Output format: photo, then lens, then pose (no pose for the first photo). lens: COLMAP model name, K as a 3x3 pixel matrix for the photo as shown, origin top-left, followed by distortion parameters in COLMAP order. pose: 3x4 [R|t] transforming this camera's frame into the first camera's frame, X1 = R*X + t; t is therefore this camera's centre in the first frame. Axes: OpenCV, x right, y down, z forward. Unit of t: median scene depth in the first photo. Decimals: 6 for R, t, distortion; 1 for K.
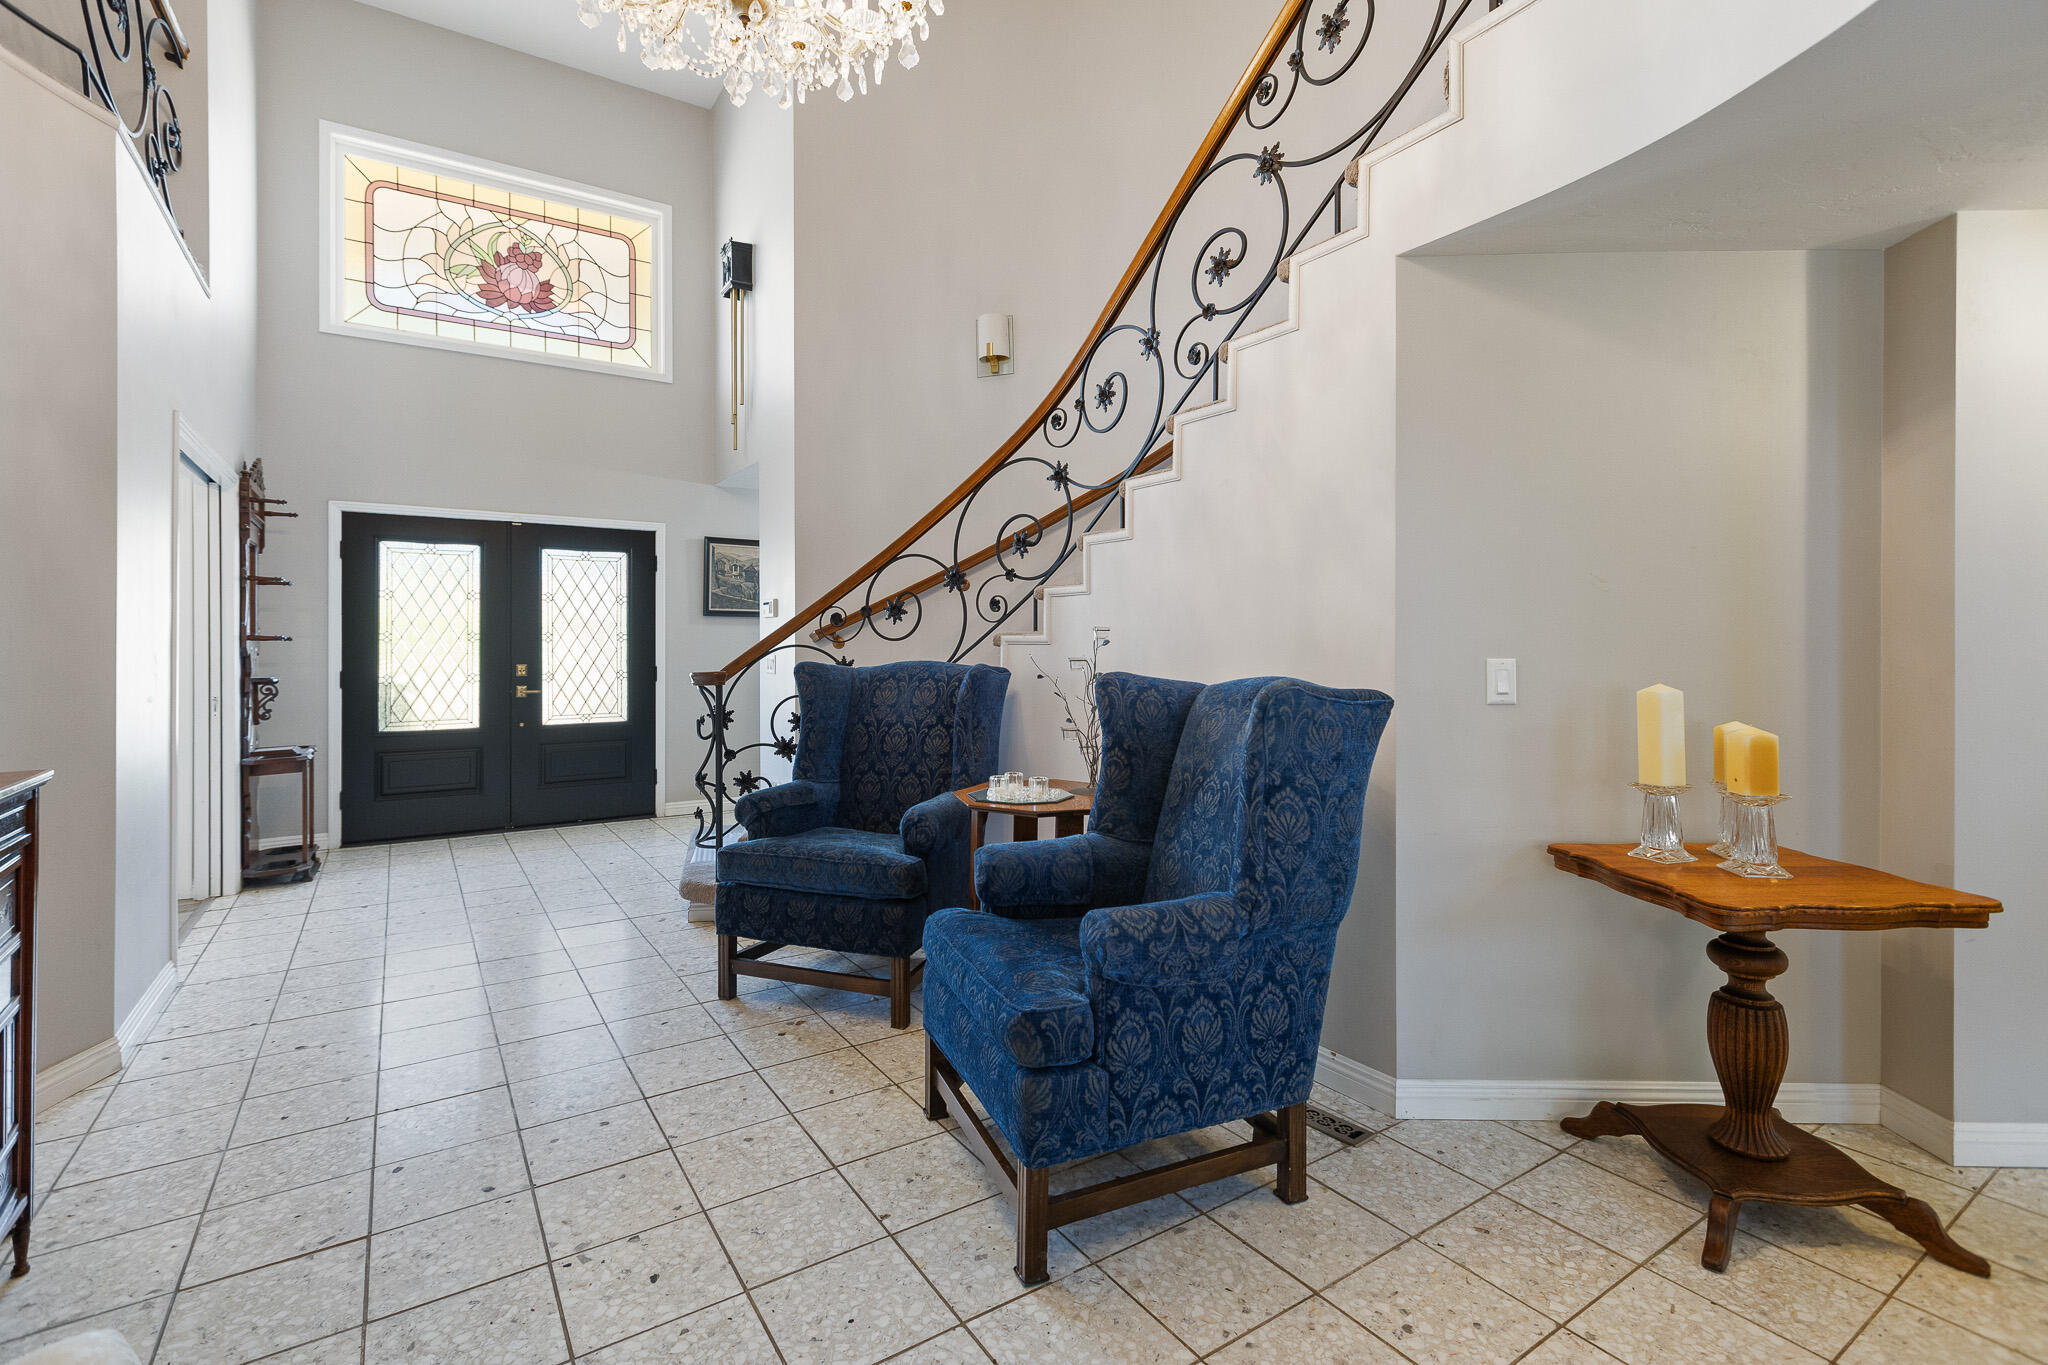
lens RADIAL K [[950.4, 0, 1030.9], [0, 950.4, 635.1], [0, 0, 1]] dist [0.002565, 0.000651]
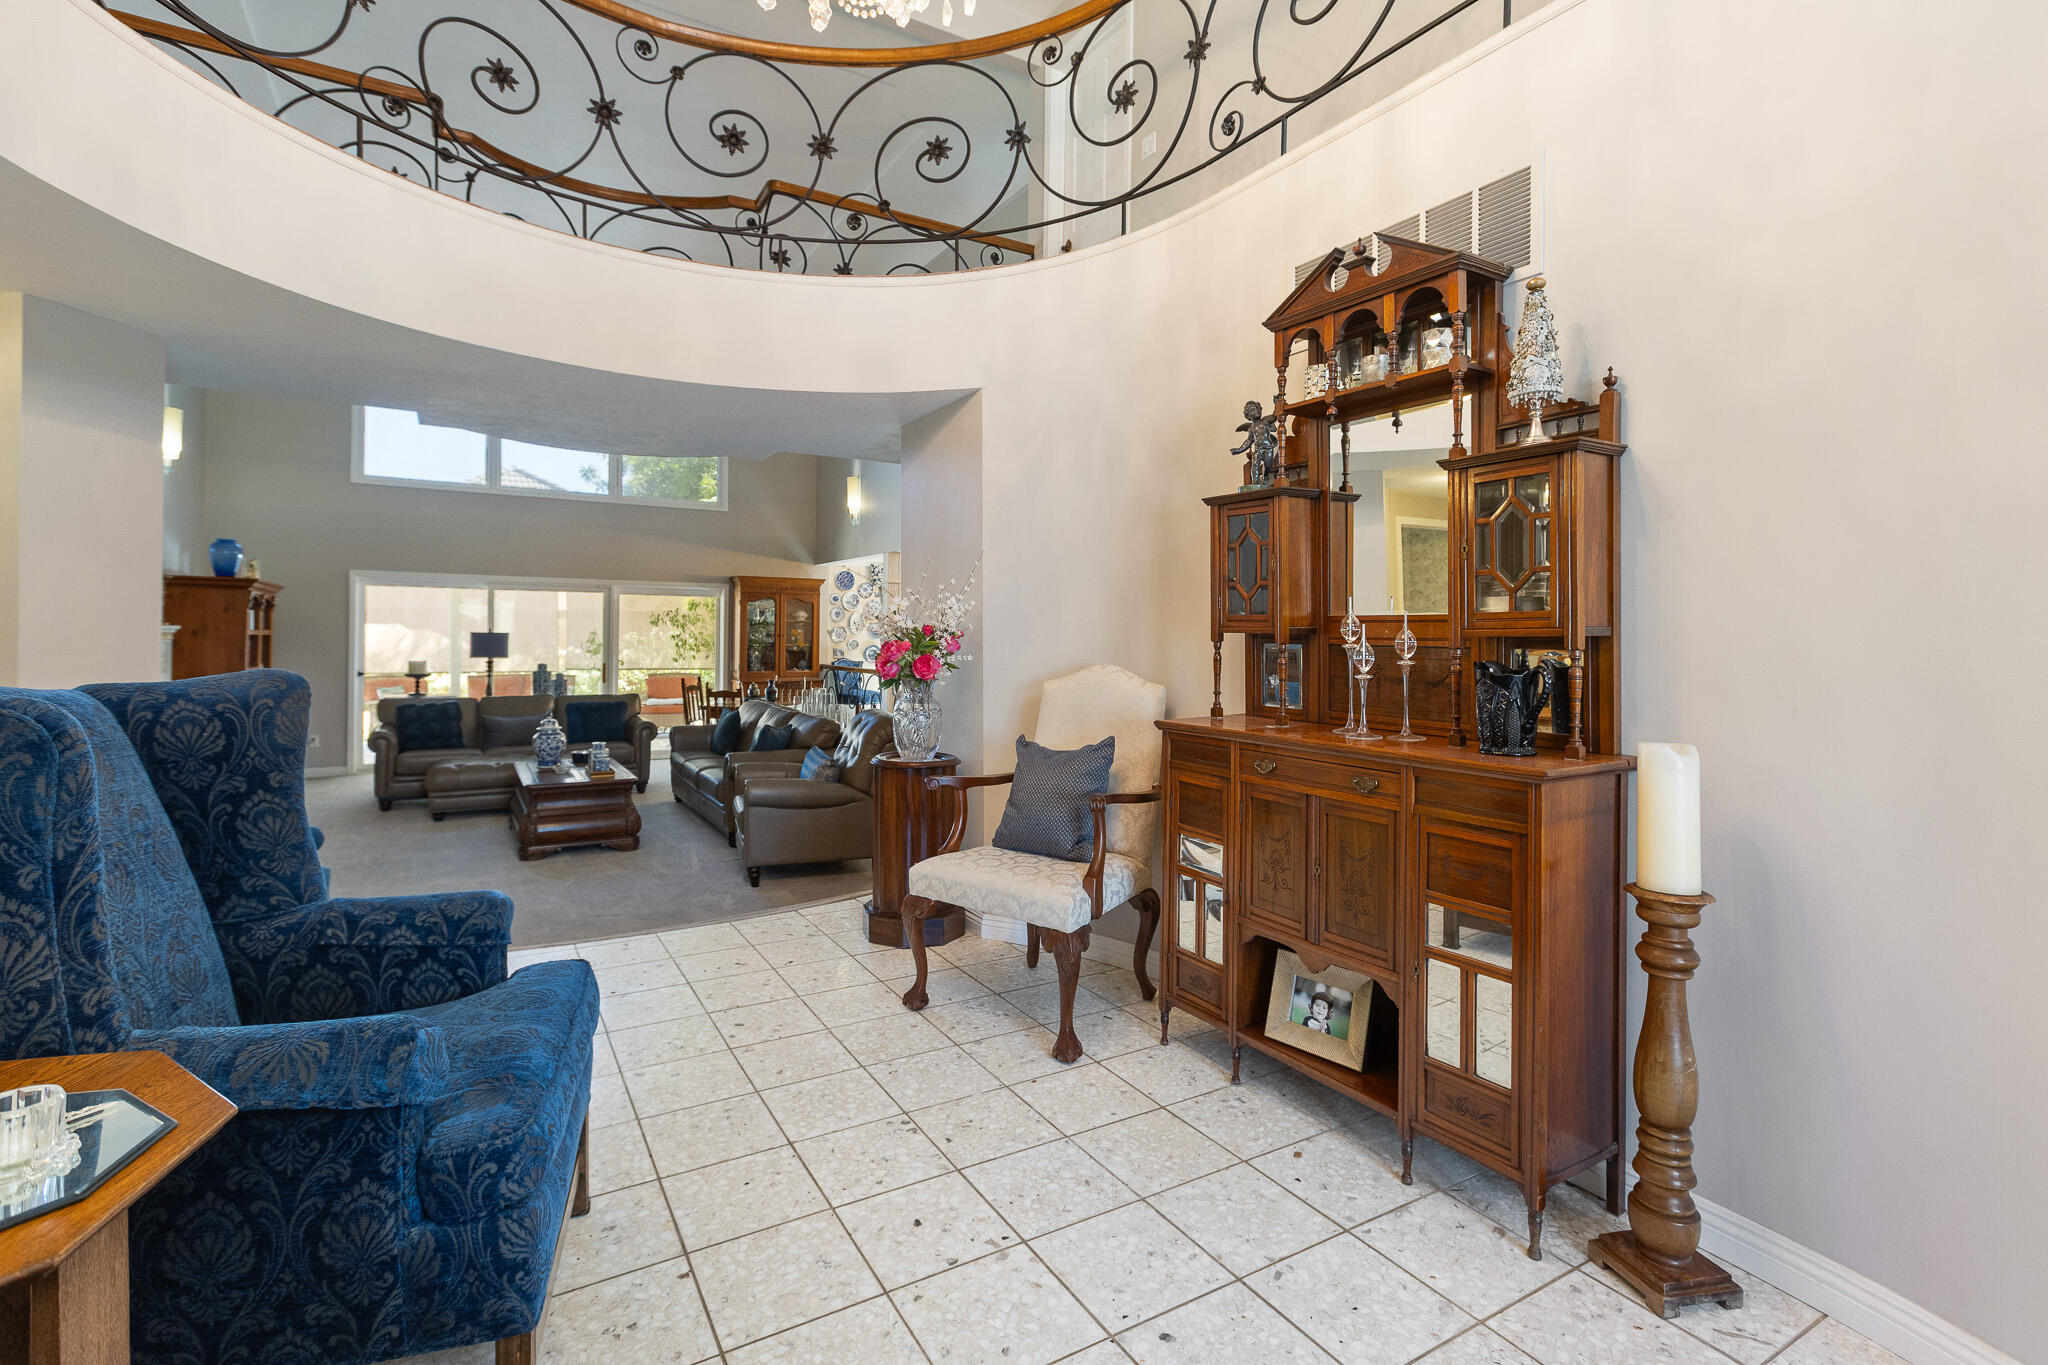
lens RADIAL K [[950.4, 0, 1030.9], [0, 950.4, 635.1], [0, 0, 1]] dist [0.002565, 0.000651]
pose [[-0.998711, -0.008632, 0.050019, -0.285685], [-0.008922, 0.999945, -0.005559, 0.006586], [-0.049968, -0.005999, -0.998733, 1.036310]]
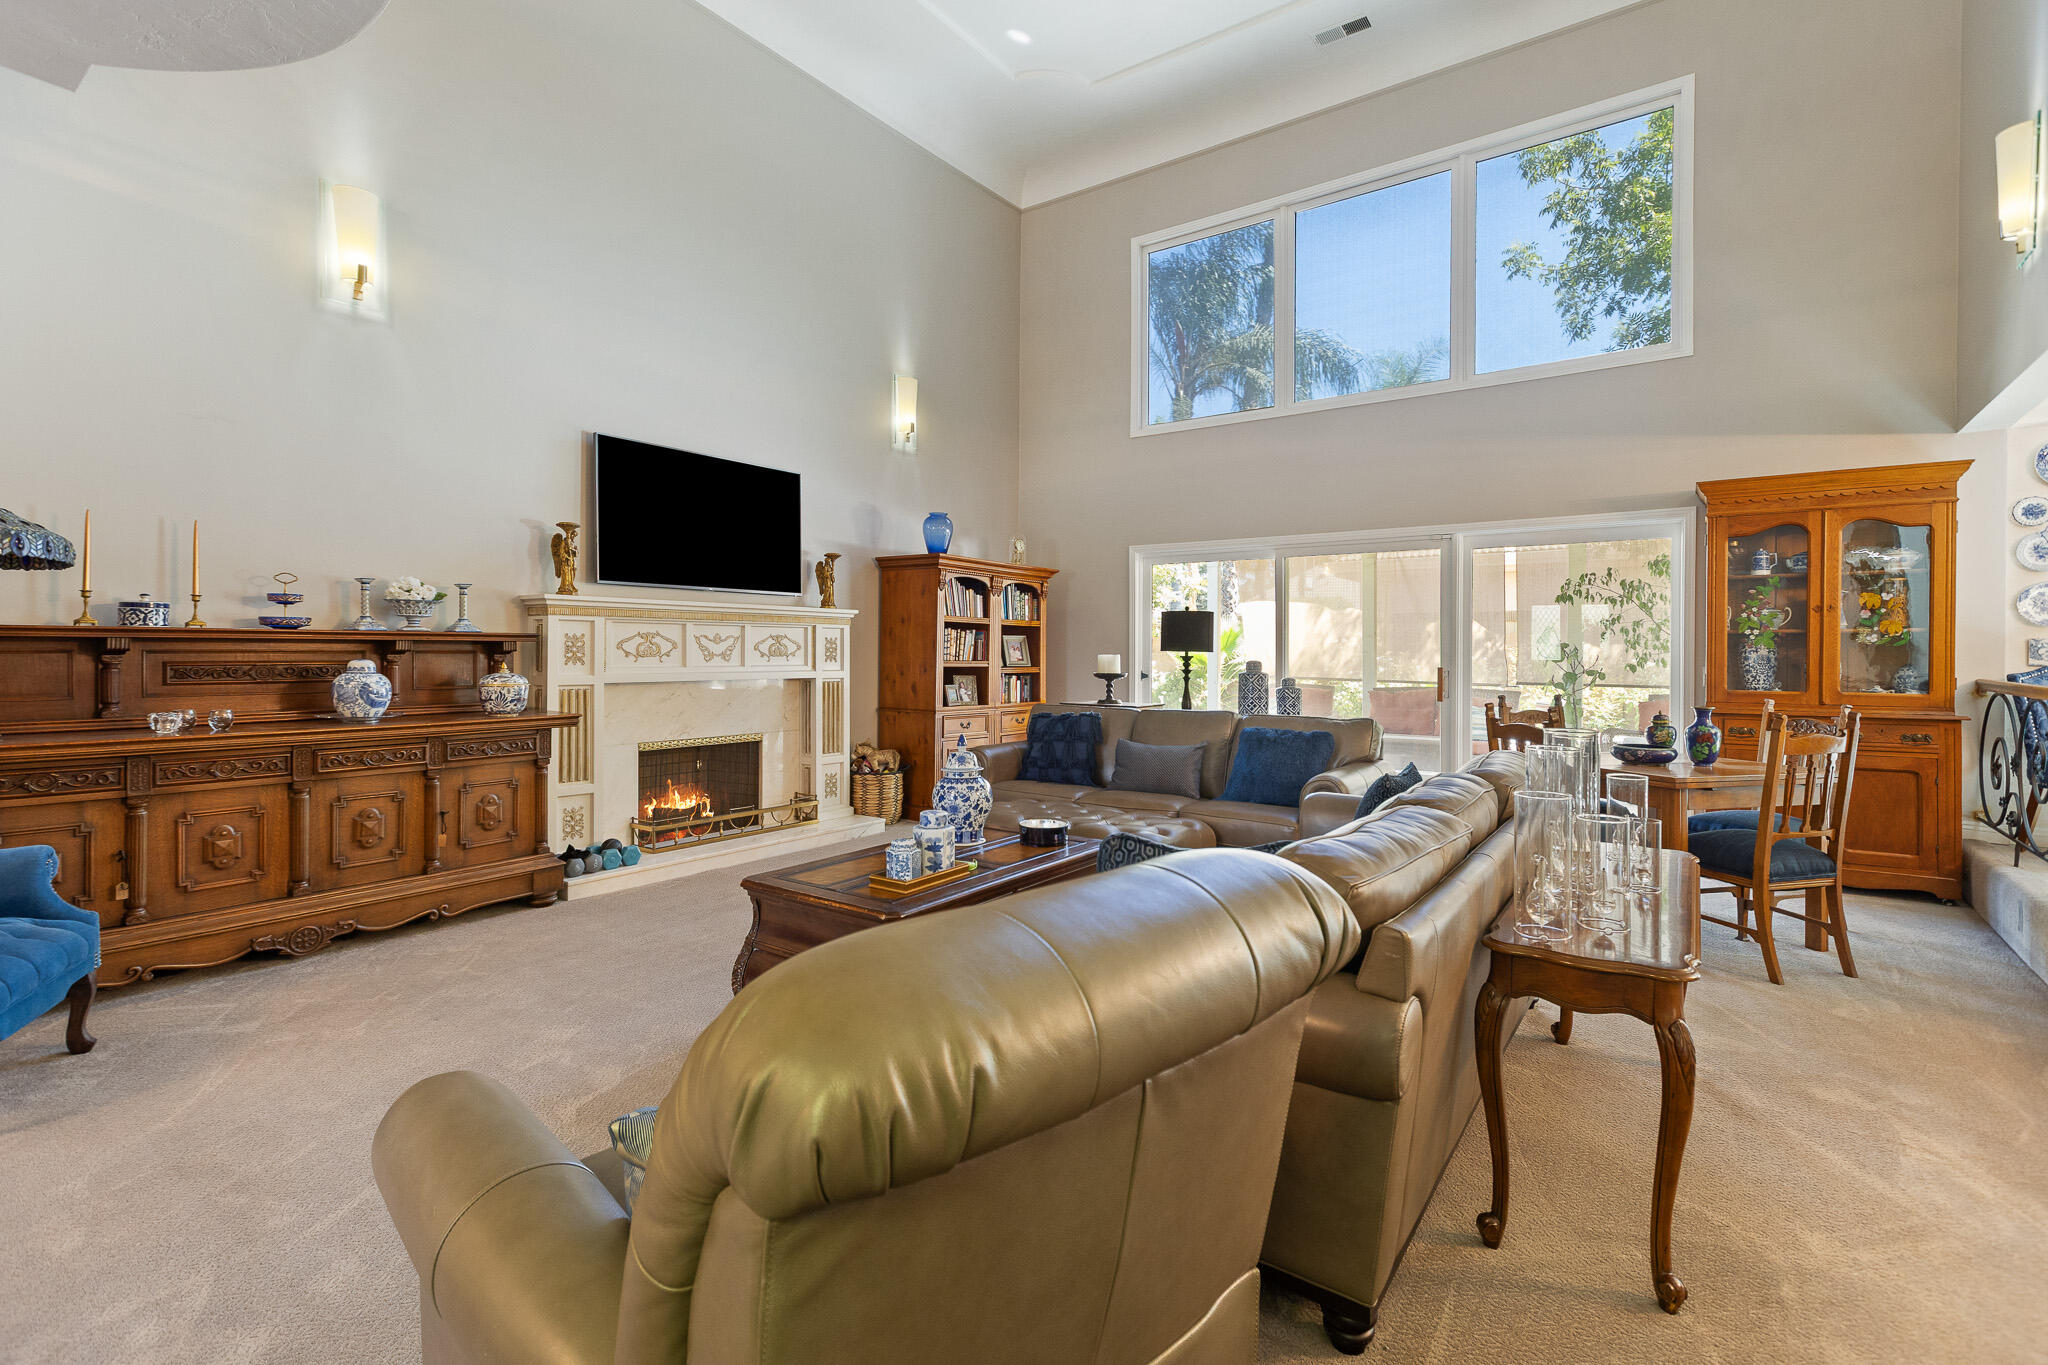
lens RADIAL K [[954.5, 0, 1028.6], [0, 954.5, 659.8], [0, 0, 1]] dist [0.008725, 0.000281]
pose [[-0.348122, -0.005916, 0.937431, -0.181220], [-0.009358, 0.999952, 0.002835, 0.076564], [-0.937403, -0.007785, -0.348160, -0.540858]]
